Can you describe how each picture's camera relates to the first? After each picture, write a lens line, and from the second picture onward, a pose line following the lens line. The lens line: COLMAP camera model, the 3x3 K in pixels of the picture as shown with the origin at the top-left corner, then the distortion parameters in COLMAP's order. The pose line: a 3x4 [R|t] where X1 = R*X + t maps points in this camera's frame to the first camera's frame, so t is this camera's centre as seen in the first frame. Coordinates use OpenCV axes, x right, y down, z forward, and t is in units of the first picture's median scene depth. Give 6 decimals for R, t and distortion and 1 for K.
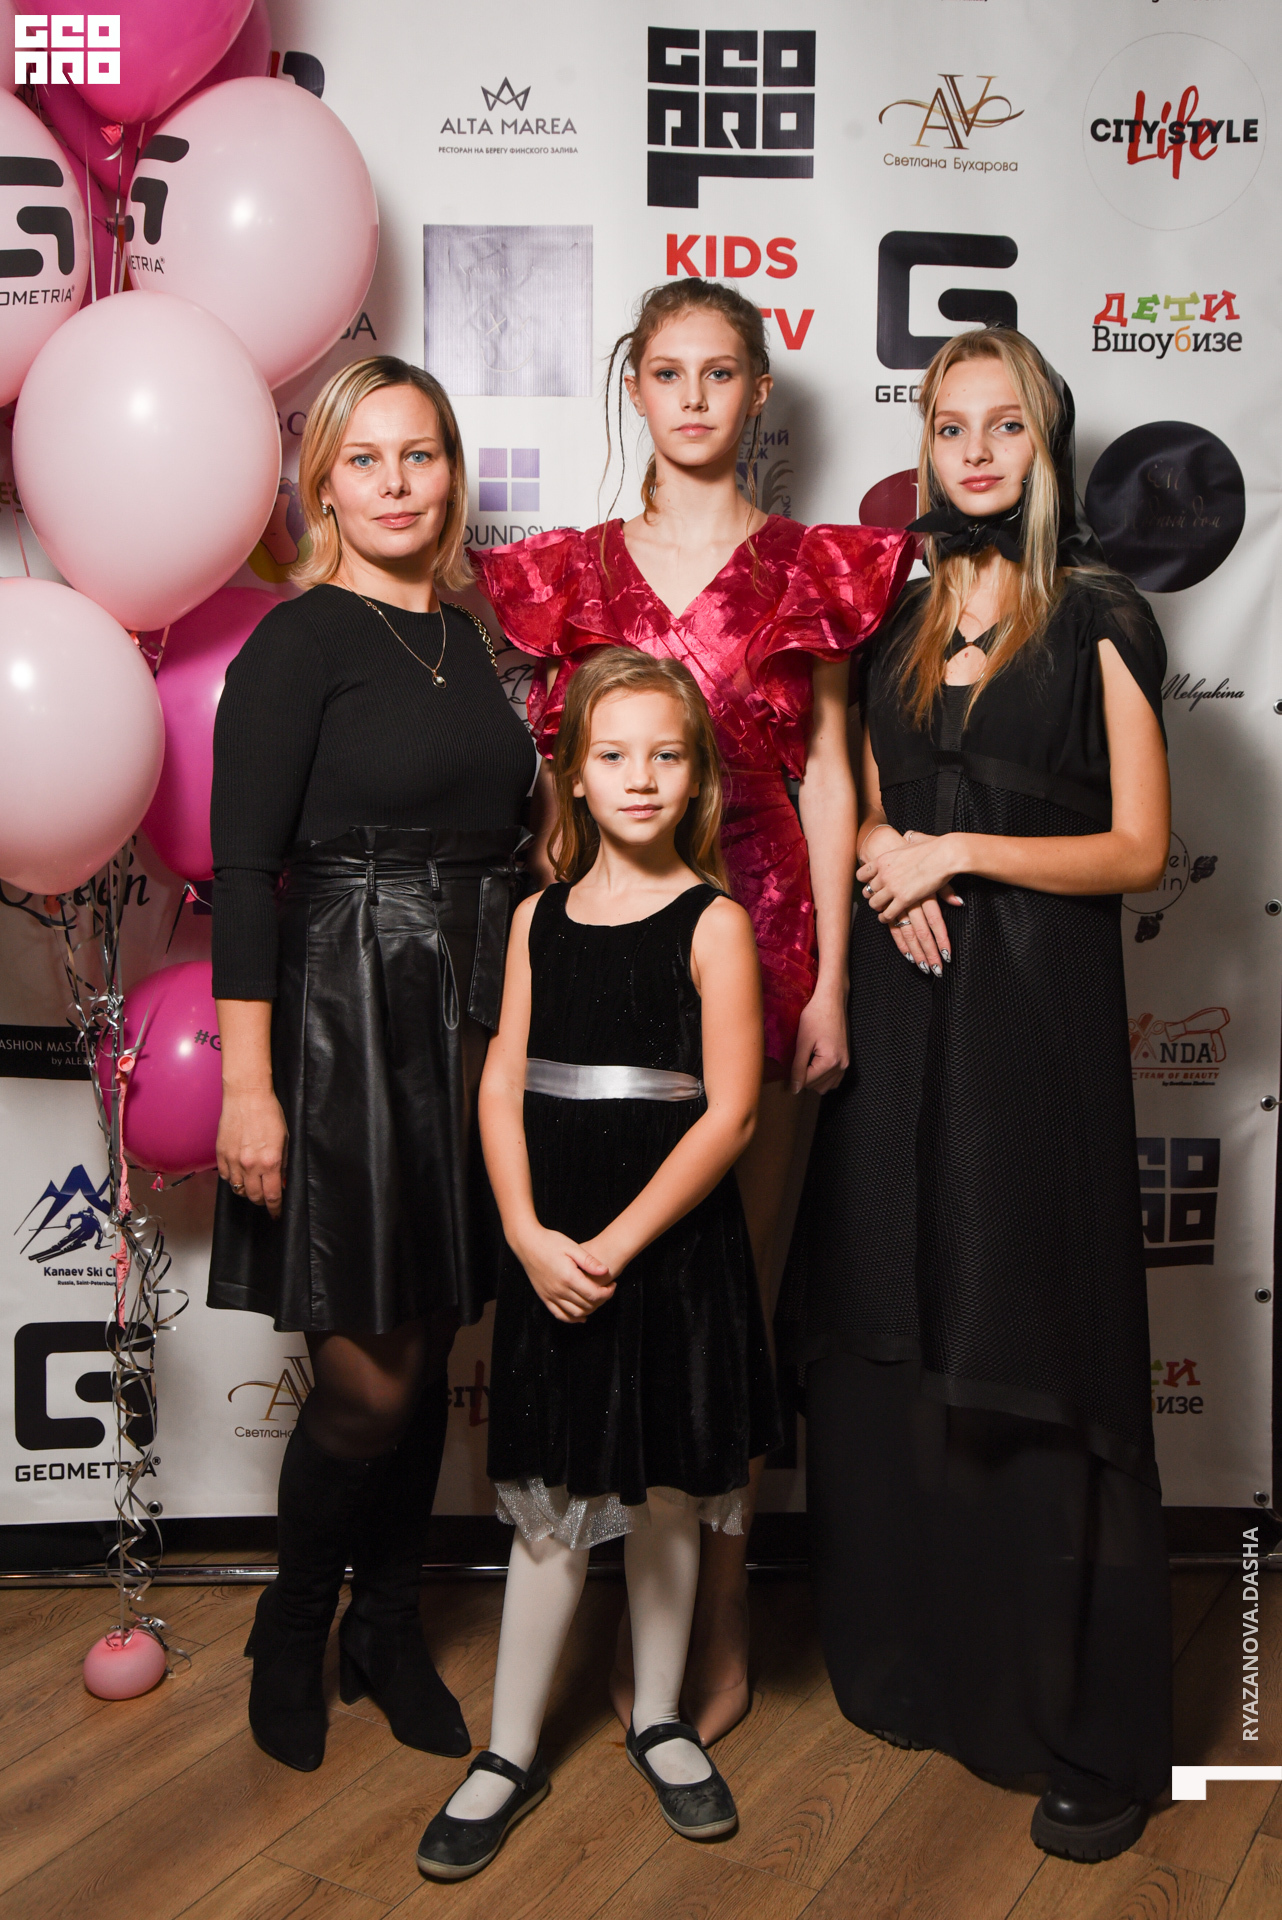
lens RADIAL K [[2018.4, 0, 670.5], [0, 2018.4, 911.9], [0, 0, 1]] dist [-0.026274, 0.146389]
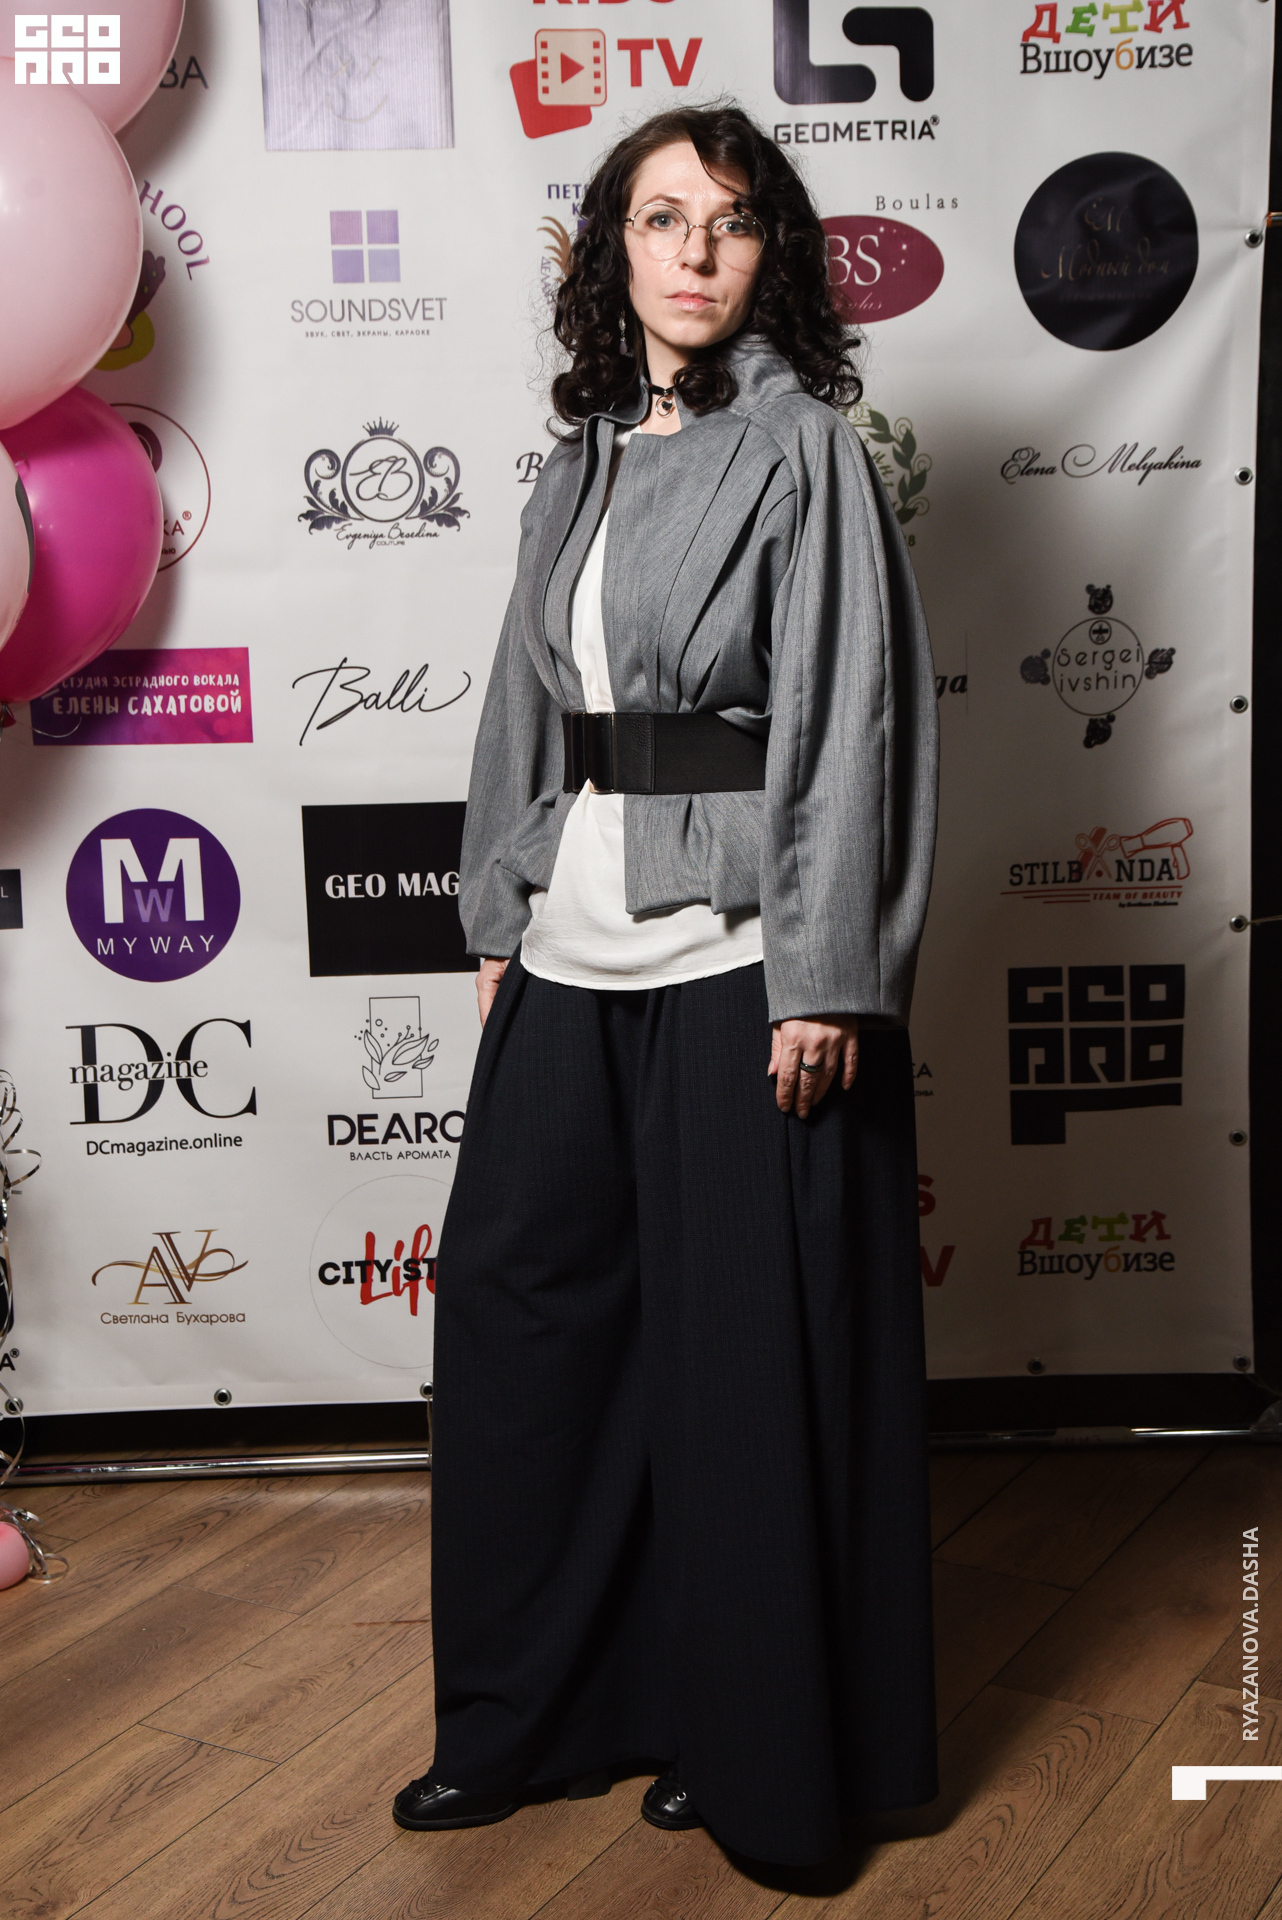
lens RADIAL K [[2628.9, 0, 628.9], [0, 2628.9, 909.3], [0, 0, 1]] dist [0.068680, 0.280243]
pose [[0.999503, -0.027648, -0.015126, 0.046577], [0.028410, 0.998204, 0.052748, 0.020145], [0.013640, -0.053151, 0.998493, -0.184483]]
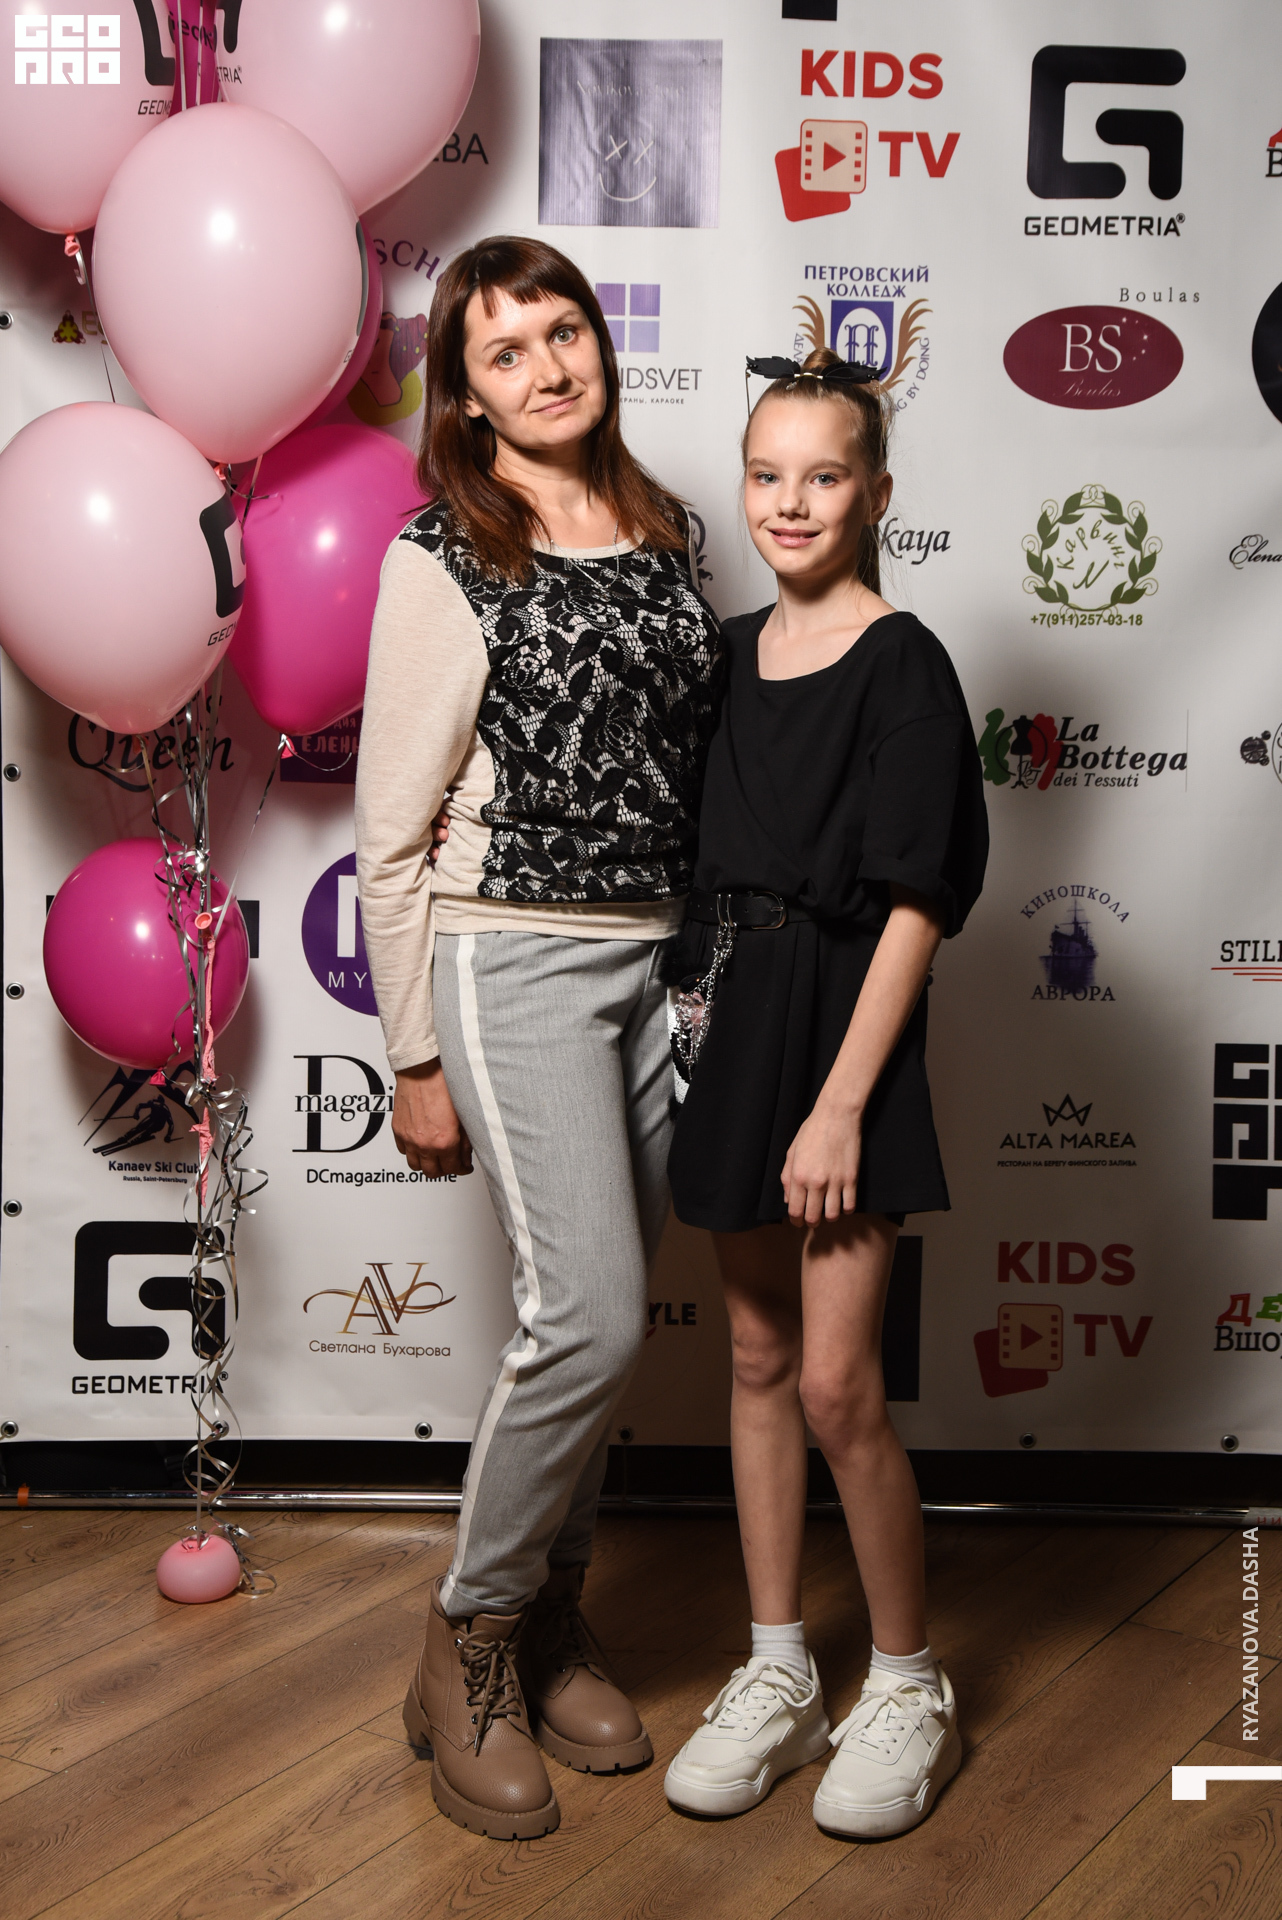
lens RADIAL K [[2616.7, 0, 661.6], [0, 2616.7, 899.9], [0, 0, 1]] dist [0.090718, 0.294808]
pose [[0.999286, 0.016550, -0.033953, -0.018294], [-0.016861, 0.999818, -0.008886, 0.065744], [0.033800, 0.009452, 0.999384, -0.213593]]
